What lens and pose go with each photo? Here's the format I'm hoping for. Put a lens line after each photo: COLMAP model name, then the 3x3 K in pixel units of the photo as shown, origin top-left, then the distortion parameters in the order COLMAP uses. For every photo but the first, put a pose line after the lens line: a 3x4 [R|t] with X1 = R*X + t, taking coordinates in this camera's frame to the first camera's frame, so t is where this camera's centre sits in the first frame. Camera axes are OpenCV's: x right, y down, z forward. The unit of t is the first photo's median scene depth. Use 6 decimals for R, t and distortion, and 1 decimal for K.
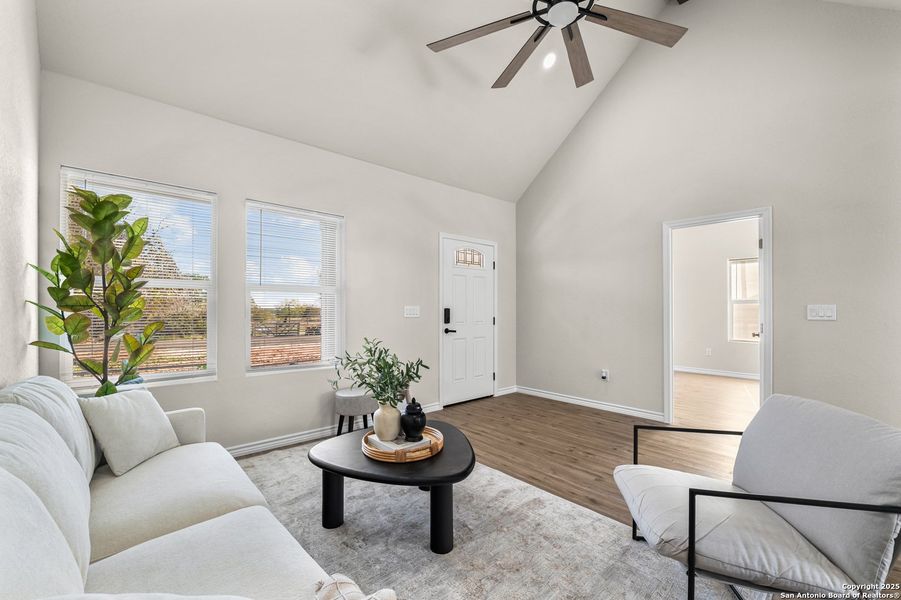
lens RADIAL K [[370.2, 0, 465.6], [0, 370.2, 308.4], [0, 0, 1]] dist [-0.000339, -0.000059]
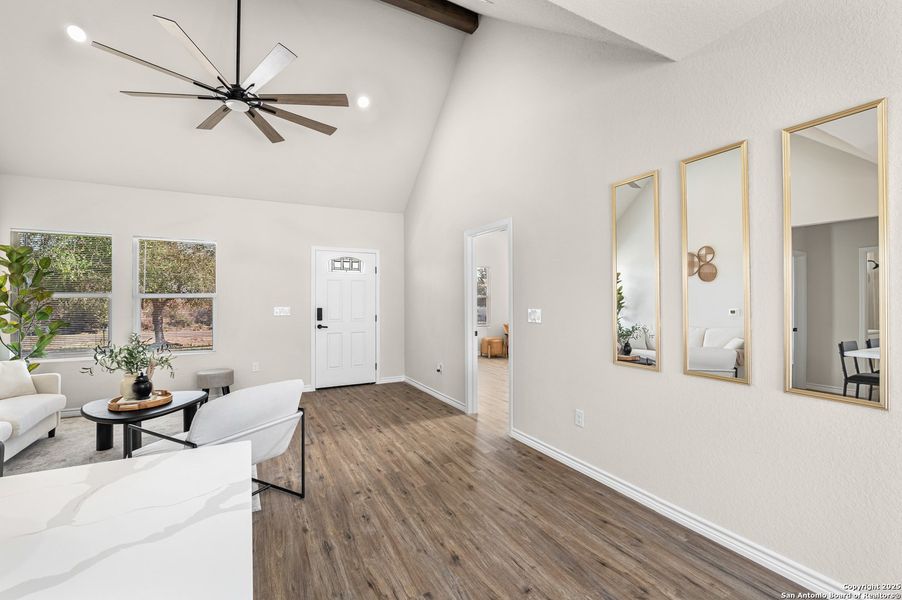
lens RADIAL K [[375.9, 0, 451.2], [0, 375.9, 303.5], [0, 0, 1]] dist [-0.001240, -0.000206]
pose [[0.966444, -0.001564, -0.256872, 0.742067], [0.004006, 0.999952, 0.008985, -0.026992], [0.256846, -0.009713, 0.966404, -0.086664]]
